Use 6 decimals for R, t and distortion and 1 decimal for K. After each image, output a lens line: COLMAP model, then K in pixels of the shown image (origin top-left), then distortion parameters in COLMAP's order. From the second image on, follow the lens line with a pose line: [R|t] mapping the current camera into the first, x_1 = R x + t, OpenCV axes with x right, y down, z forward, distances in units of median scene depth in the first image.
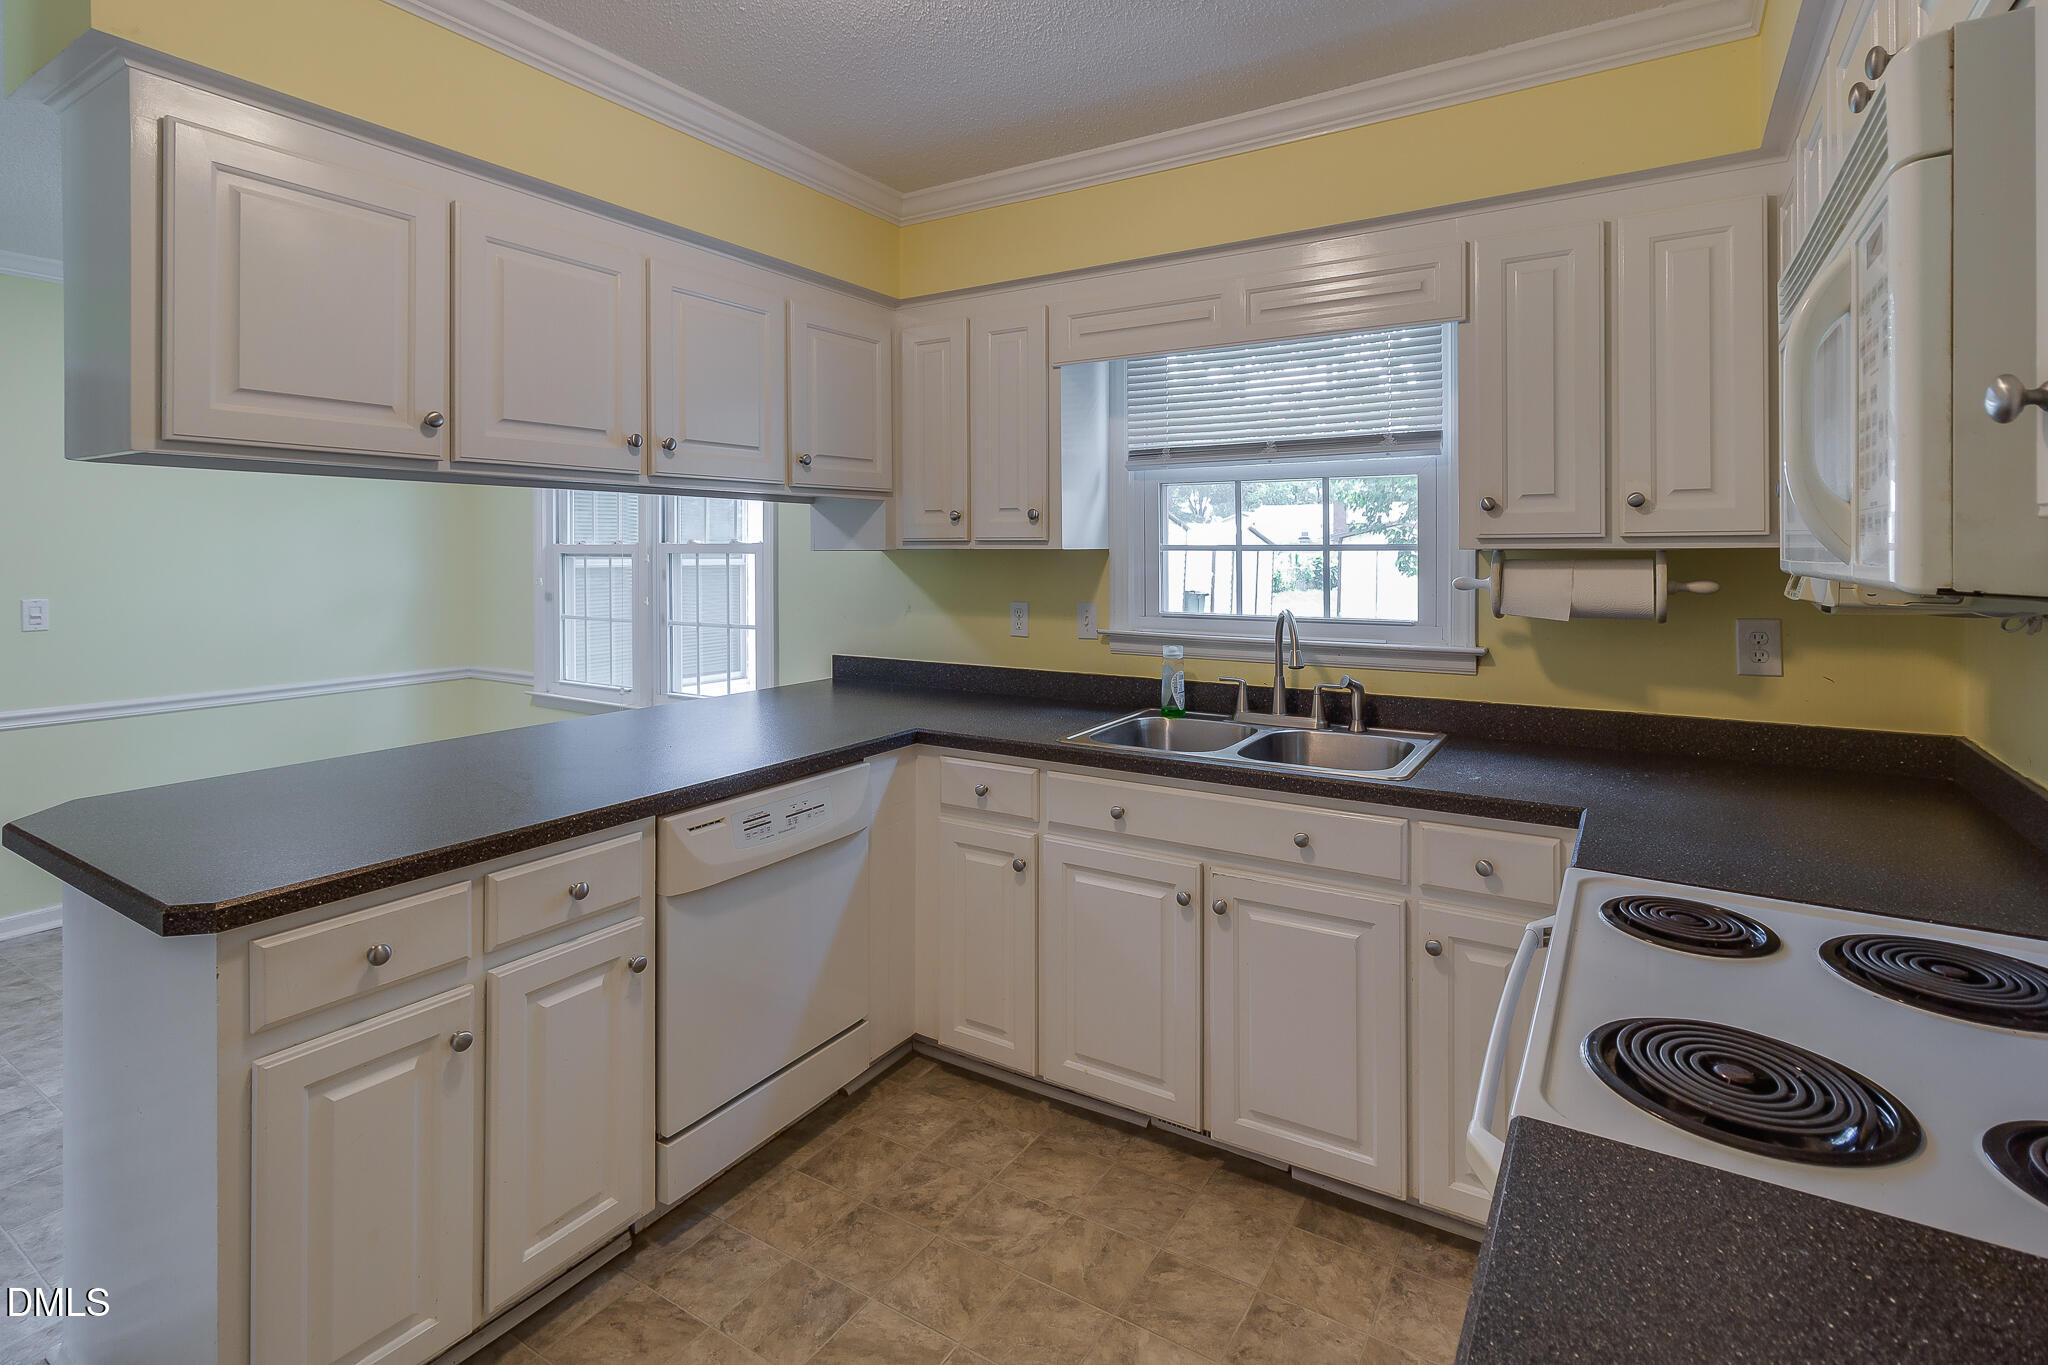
lens RADIAL K [[975.9, 0, 1028.1], [0, 975.9, 552.6], [0, 0, 1]] dist [-0.000680, -0.000037]
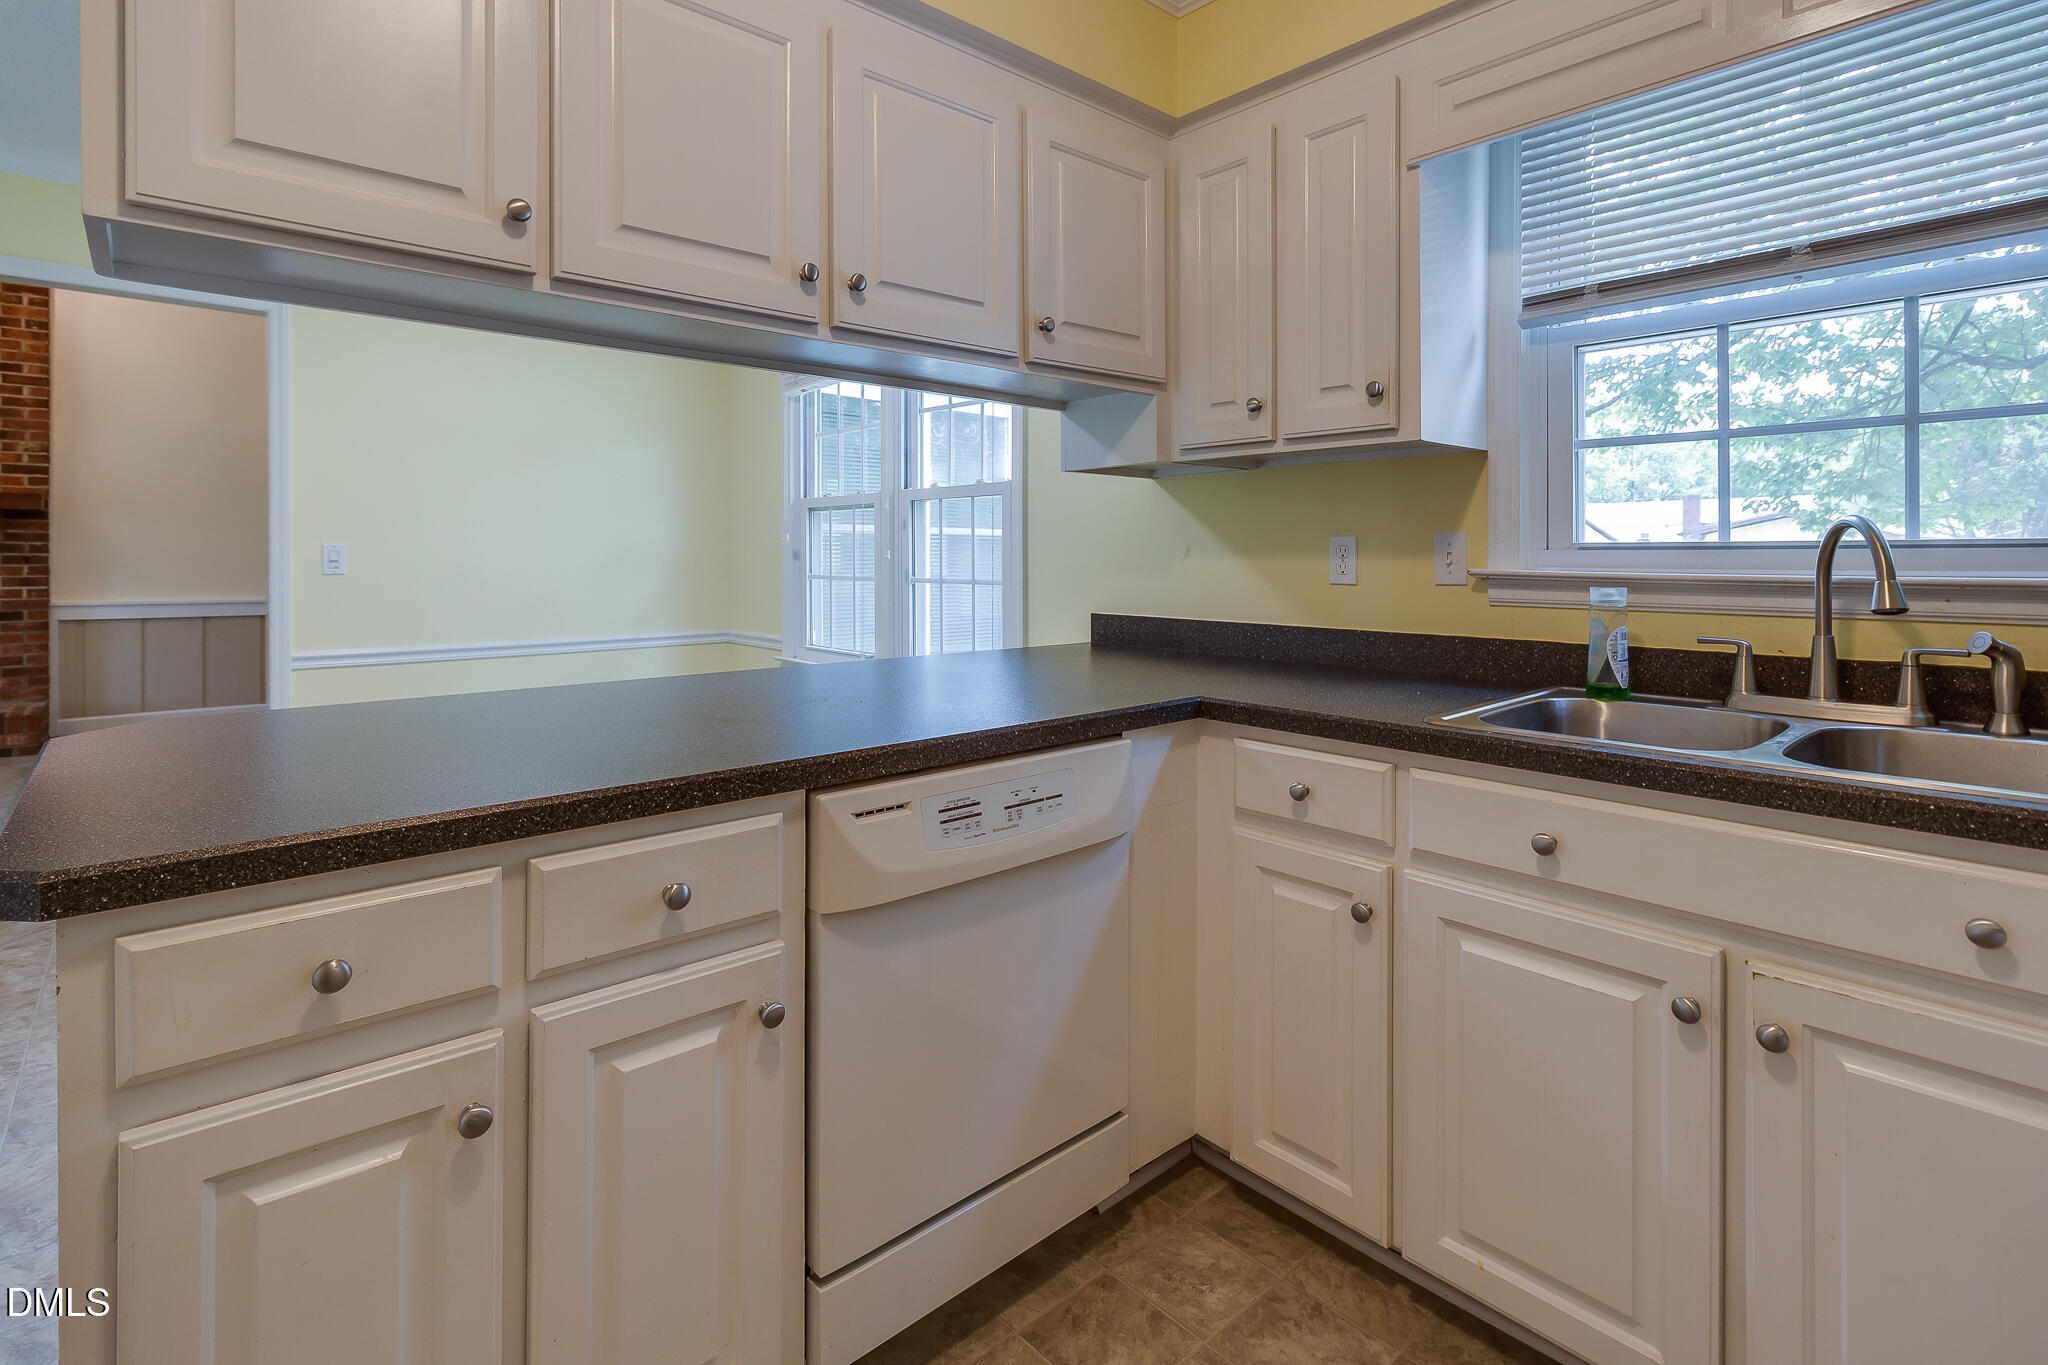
lens RADIAL K [[974.0, 0, 1016.8], [0, 974.0, 557.8], [0, 0, 1]] dist [-0.000683, -0.000417]
pose [[0.957549, 0.002875, -0.288256, -0.042131], [-0.002796, 0.999996, 0.000687, 0.087243], [0.288257, 0.000148, 0.957553, 0.321343]]
